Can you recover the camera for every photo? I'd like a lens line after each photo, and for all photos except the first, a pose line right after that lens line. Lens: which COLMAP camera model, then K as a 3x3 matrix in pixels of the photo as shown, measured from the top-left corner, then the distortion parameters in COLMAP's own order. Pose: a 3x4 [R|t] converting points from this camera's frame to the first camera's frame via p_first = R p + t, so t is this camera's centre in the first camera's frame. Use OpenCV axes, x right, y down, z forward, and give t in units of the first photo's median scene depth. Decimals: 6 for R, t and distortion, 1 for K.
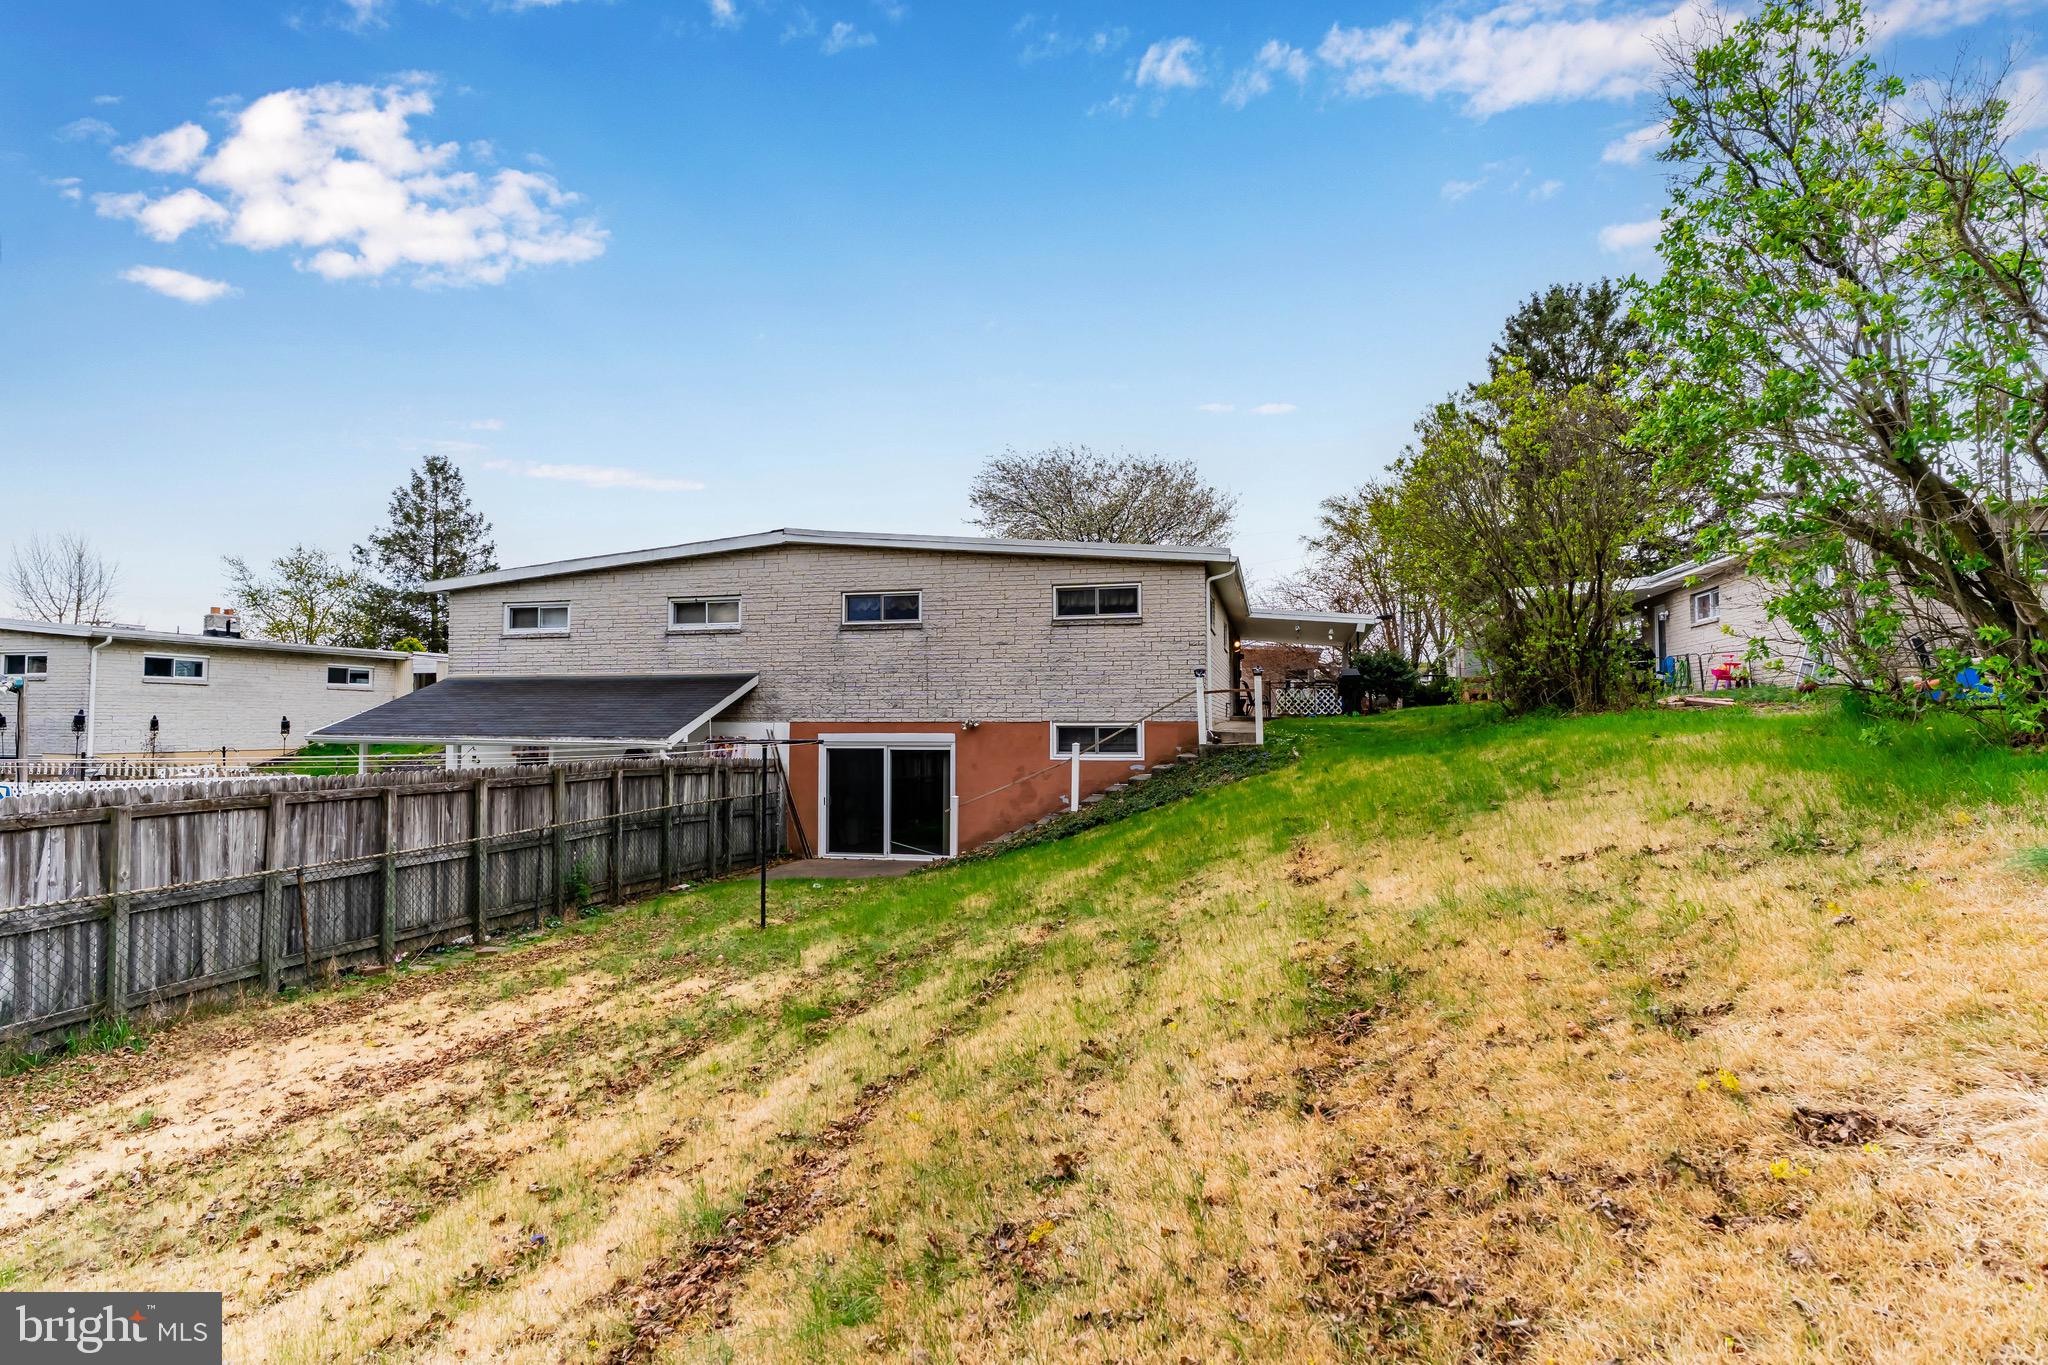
lens RADIAL K [[1055.9, 0, 1013.7], [0, 1055.9, 686.7], [0, 0, 1]] dist [-0.002401, -0.000201]
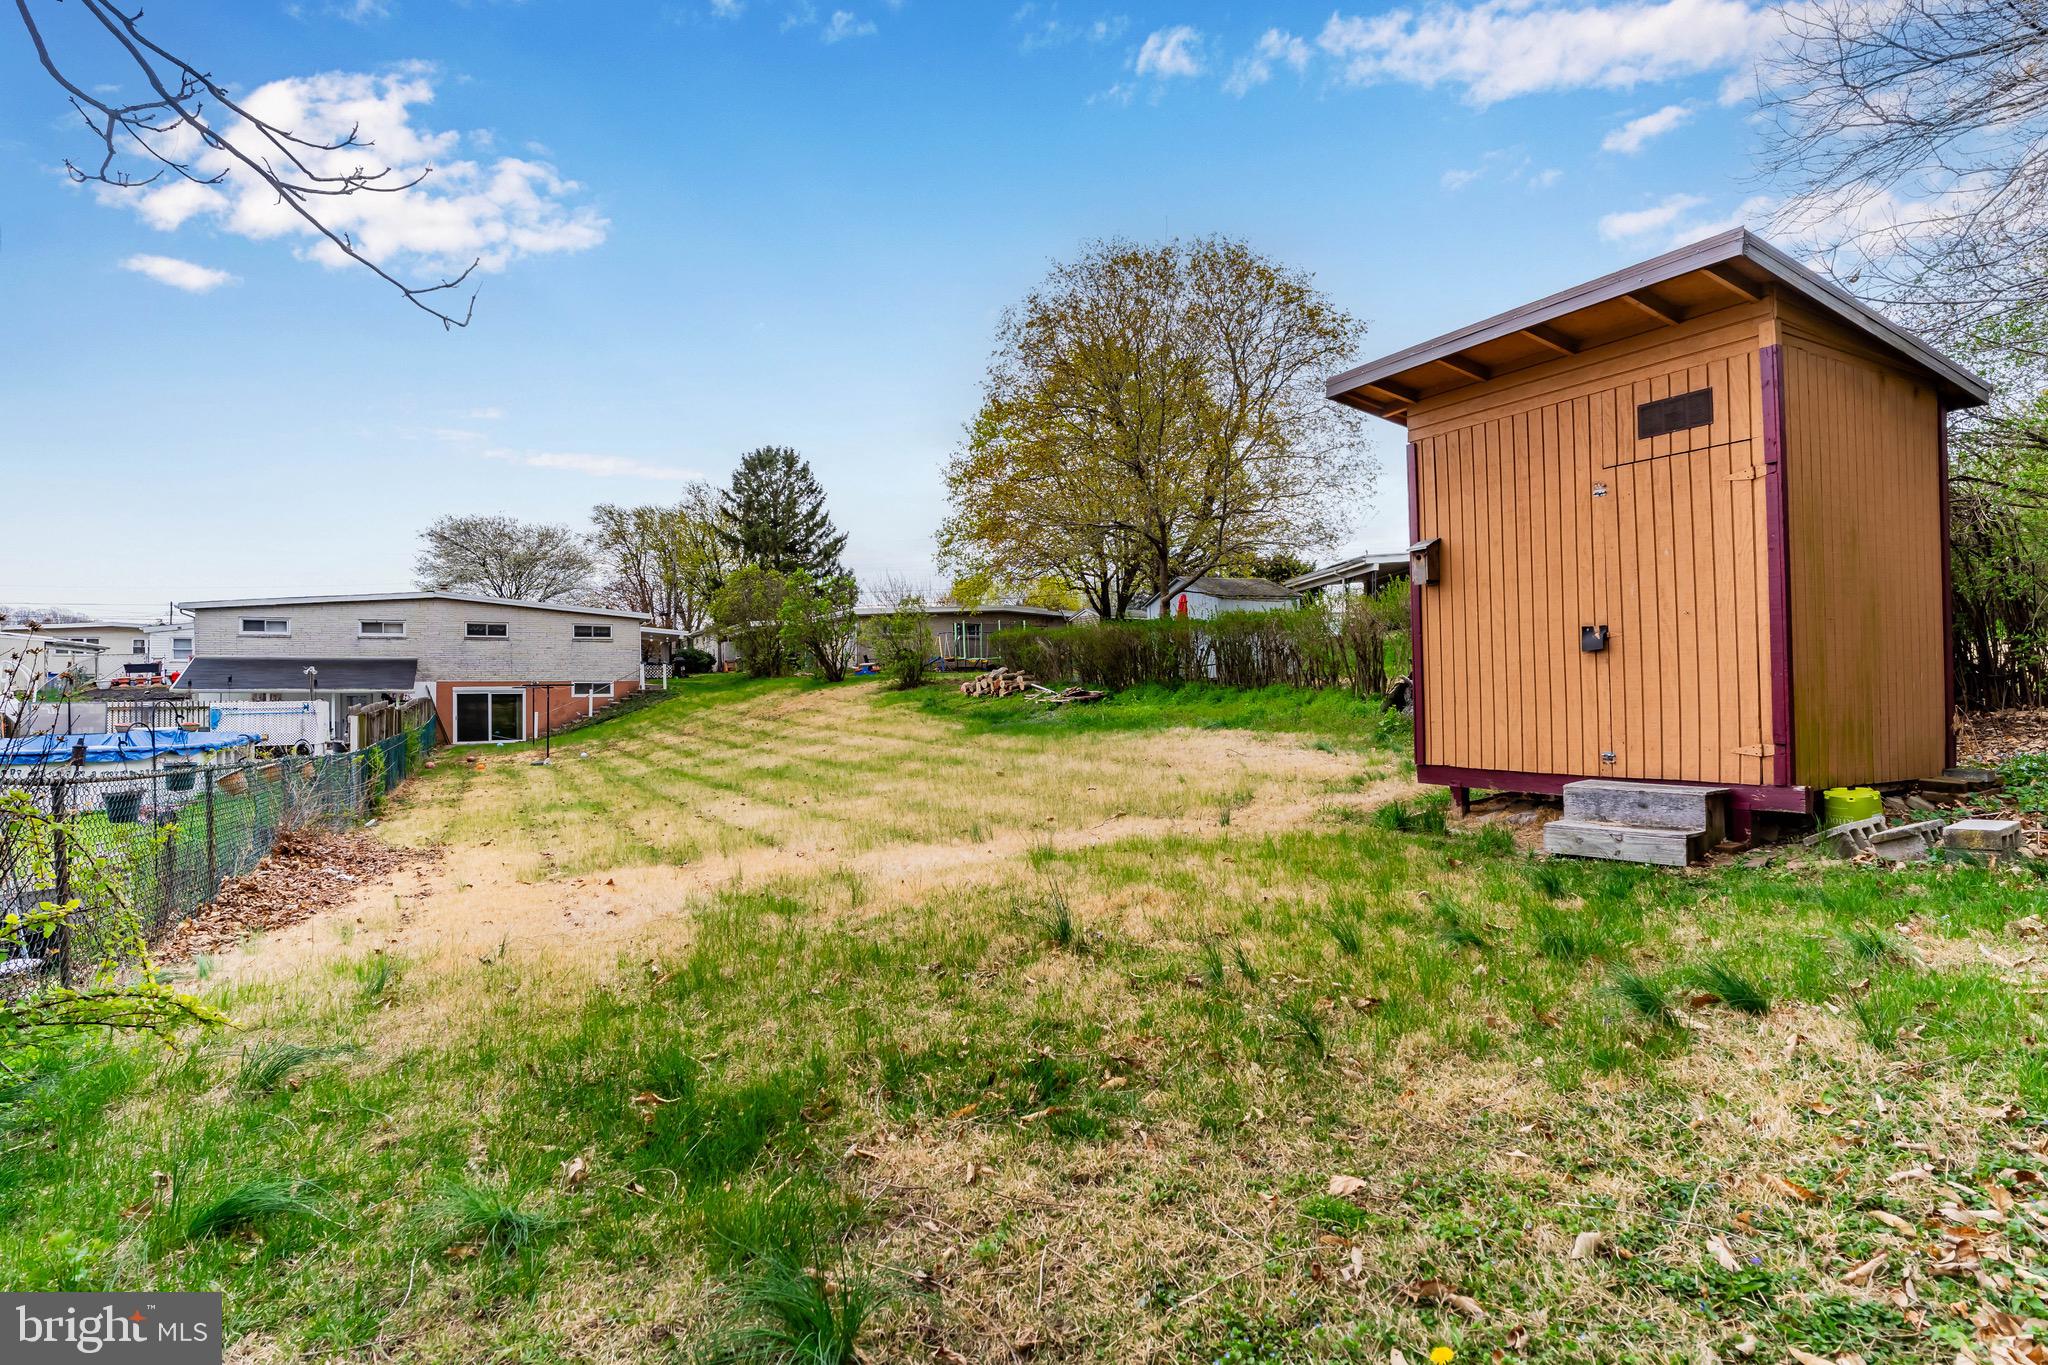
lens RADIAL K [[1055.9, 0, 1013.7], [0, 1055.9, 686.7], [0, 0, 1]] dist [-0.002401, -0.000201]
pose [[0.758680, -0.005897, 0.651436, -0.732132], [-0.019081, 0.999329, 0.031268, -0.046517], [-0.651184, -0.036152, 0.758059, -1.402485]]
